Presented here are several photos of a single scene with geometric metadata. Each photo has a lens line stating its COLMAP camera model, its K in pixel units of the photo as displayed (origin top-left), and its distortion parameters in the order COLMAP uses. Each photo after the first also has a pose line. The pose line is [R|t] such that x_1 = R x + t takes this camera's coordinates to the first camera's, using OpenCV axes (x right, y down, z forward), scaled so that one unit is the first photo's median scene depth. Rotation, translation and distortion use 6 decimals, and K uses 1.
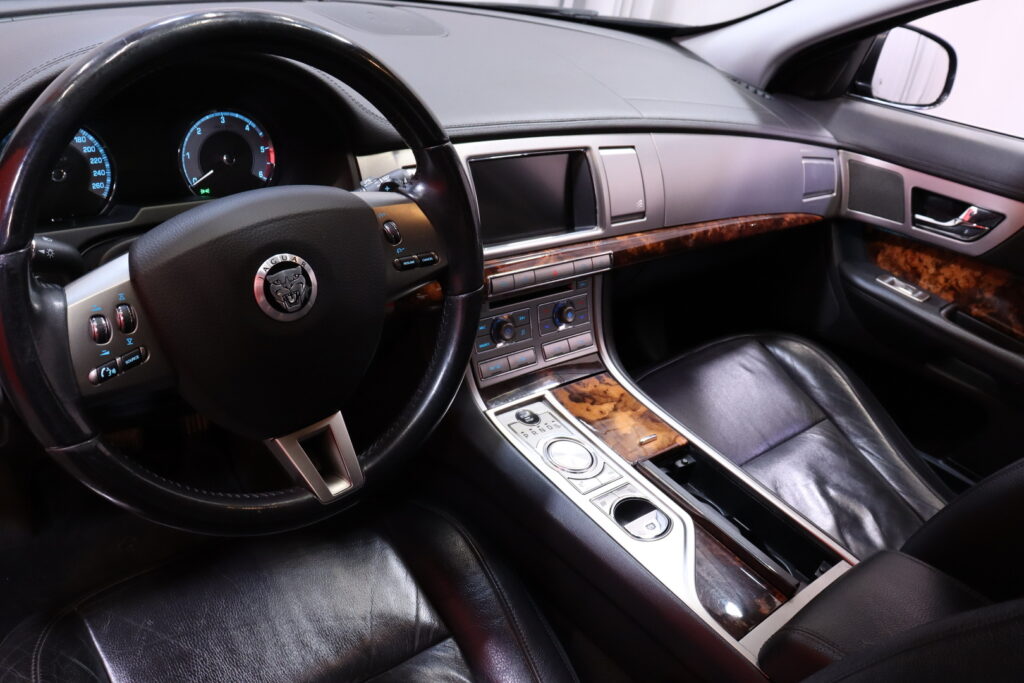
lens RADIAL K [[826.9, 0, 505.9], [0, 826.9, 340.7], [0, 0, 1]] dist [-0.169190, 0.119838]
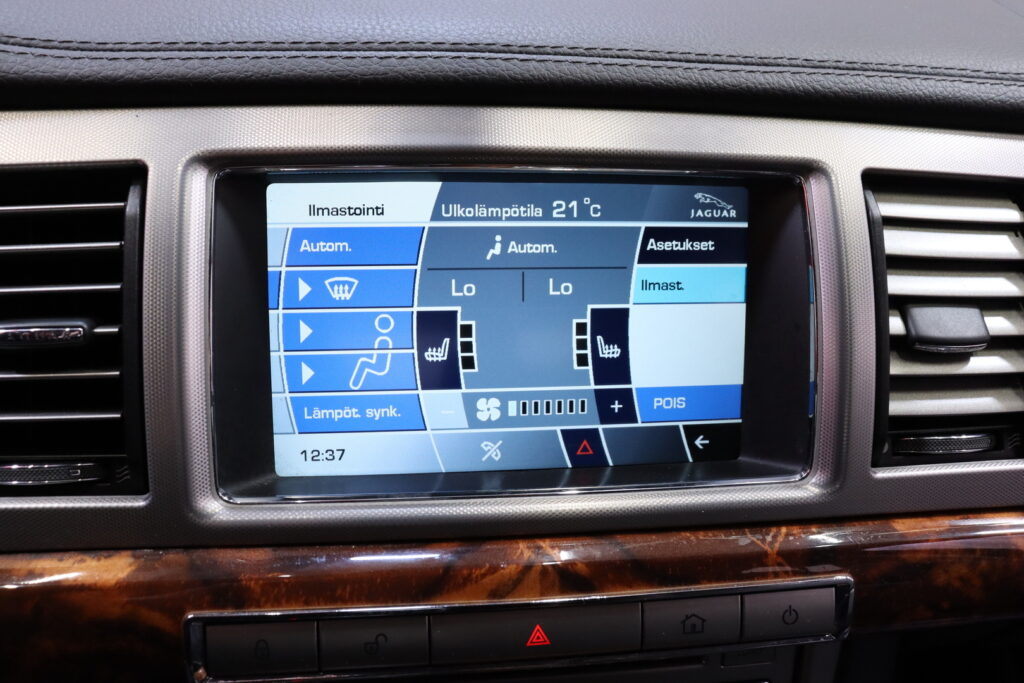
lens RADIAL K [[884.7, 0, 515.0], [0, 884.7, 336.1], [0, 0, 1]] dist [-0.136996, 0.007513]
pose [[0.839997, 0.137016, -0.525006, 0.179066], [-0.189387, 0.980775, -0.047053, -0.156825], [0.508466, 0.138954, 0.849797, 0.748071]]
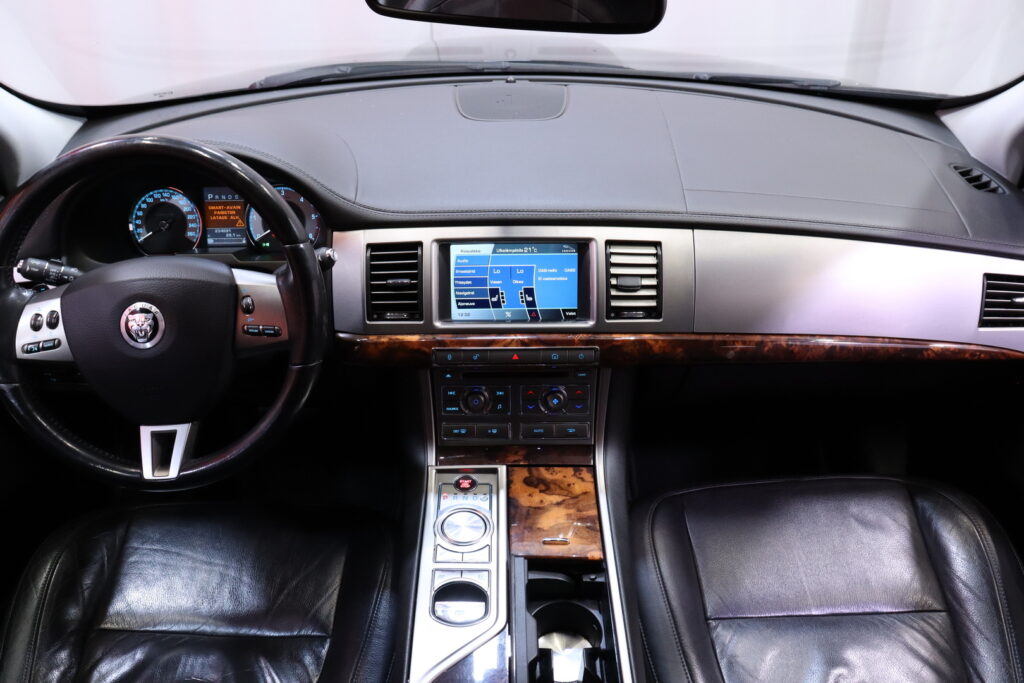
lens RADIAL K [[826.9, 0, 504.5], [0, 826.9, 338.8], [0, 0, 1]] dist [-0.169190, 0.119838]
pose [[0.756737, 0.179584, -0.628569, 0.691270], [-0.201297, 0.978819, 0.037309, -0.138975], [0.621955, 0.098296, 0.776859, 0.178381]]
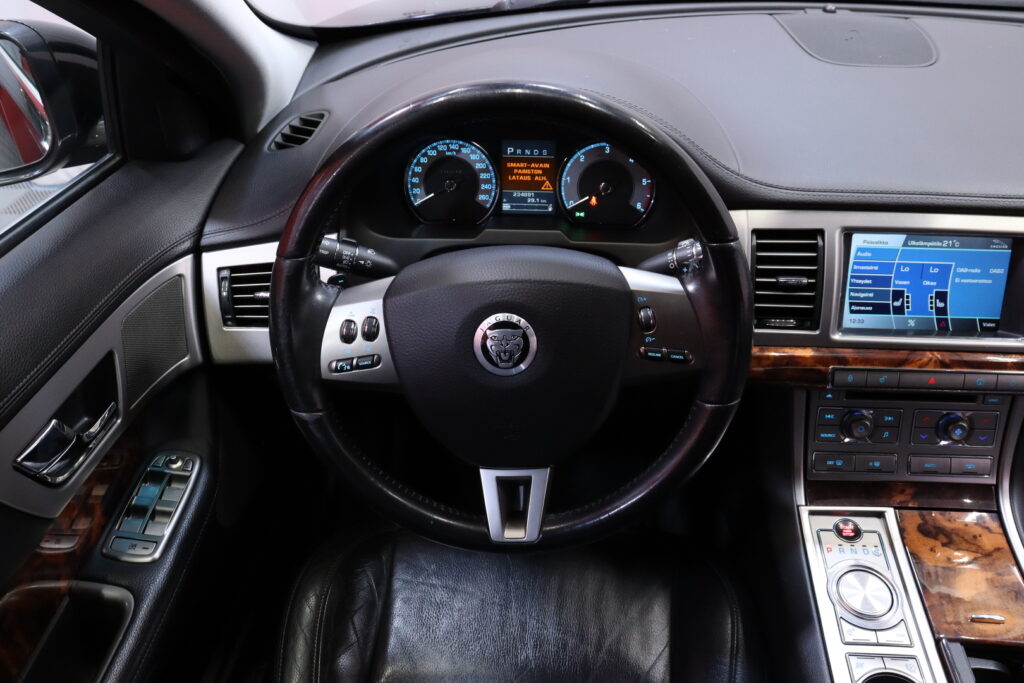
lens RADIAL K [[826.9, 0, 507.3], [0, 826.9, 339.4], [0, 0, 1]] dist [-0.169190, 0.119838]
pose [[0.696879, 0.268388, -0.665077, 0.277531], [-0.225011, 0.962336, 0.152576, -0.146093], [0.680977, 0.043322, 0.731022, 0.128182]]
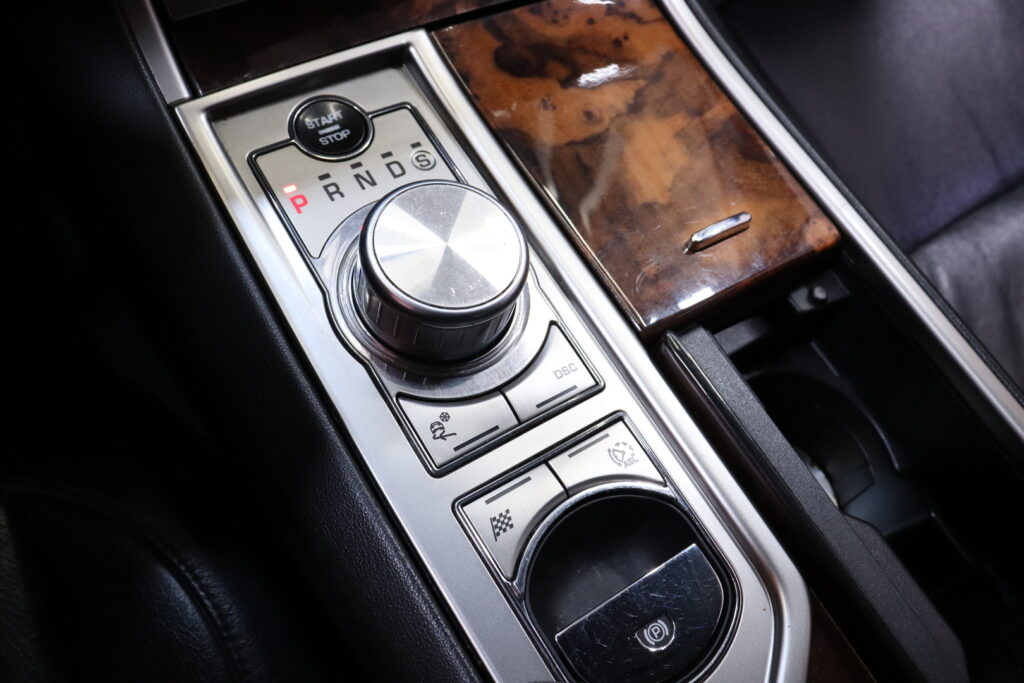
lens RADIAL K [[884.7, 0, 508.1], [0, 884.7, 335.8], [0, 0, 1]] dist [-0.136996, 0.007513]
pose [[0.992647, 0.108940, -0.052768, 0.114698], [-0.070474, 0.874545, 0.479796, 0.000966], [0.098417, -0.472549, 0.875792, 0.675807]]
